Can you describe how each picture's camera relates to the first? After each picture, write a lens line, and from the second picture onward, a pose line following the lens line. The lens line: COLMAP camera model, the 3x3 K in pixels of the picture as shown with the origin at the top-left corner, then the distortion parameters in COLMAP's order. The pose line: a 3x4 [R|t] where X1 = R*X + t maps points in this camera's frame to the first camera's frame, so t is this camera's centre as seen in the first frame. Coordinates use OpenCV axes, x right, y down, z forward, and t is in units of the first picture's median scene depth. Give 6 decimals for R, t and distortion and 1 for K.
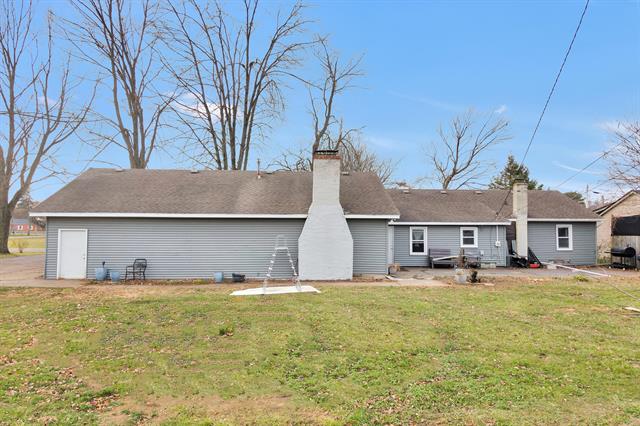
lens RADIAL K [[467.6, 0, 316.9], [0, 467.6, 214.5], [0, 0, 1]] dist [0.037899, 0.011288]
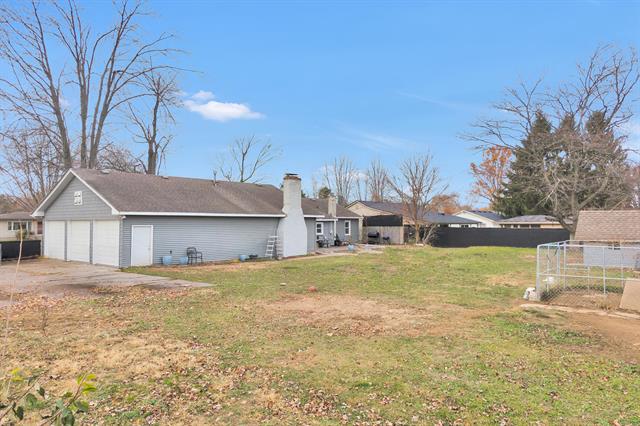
lens RADIAL K [[467.6, 0, 316.1], [0, 467.6, 216.2], [0, 0, 1]] dist [0.037899, 0.011288]
pose [[0.708957, 0.004356, 0.705238, -0.833038], [-0.014747, 0.999854, 0.008649, -0.007808], [-0.705097, -0.016532, 0.708918, -0.140702]]
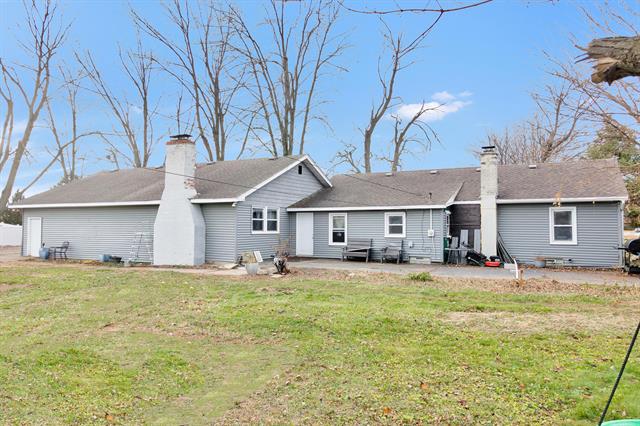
lens RADIAL K [[467.6, 0, 318.1], [0, 467.6, 211.4], [0, 0, 1]] dist [0.037899, 0.011288]
pose [[0.846083, -0.021047, -0.532636, 0.643190], [0.016025, 0.999773, -0.014050, 0.034693], [0.532810, 0.003352, 0.846228, 0.249274]]
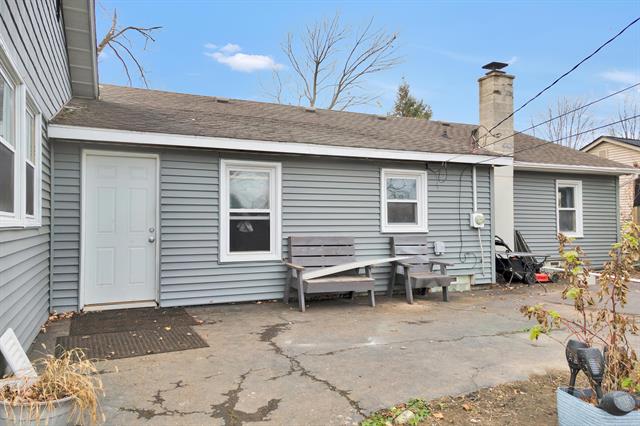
lens RADIAL K [[467.6, 0, 319.5], [0, 467.6, 213.2], [0, 0, 1]] dist [0.037899, 0.011288]
pose [[0.938957, 0.000916, 0.344032, 0.158047], [-0.002583, 0.999987, 0.004389, 0.056055], [-0.344024, -0.005010, 0.938948, 0.720102]]
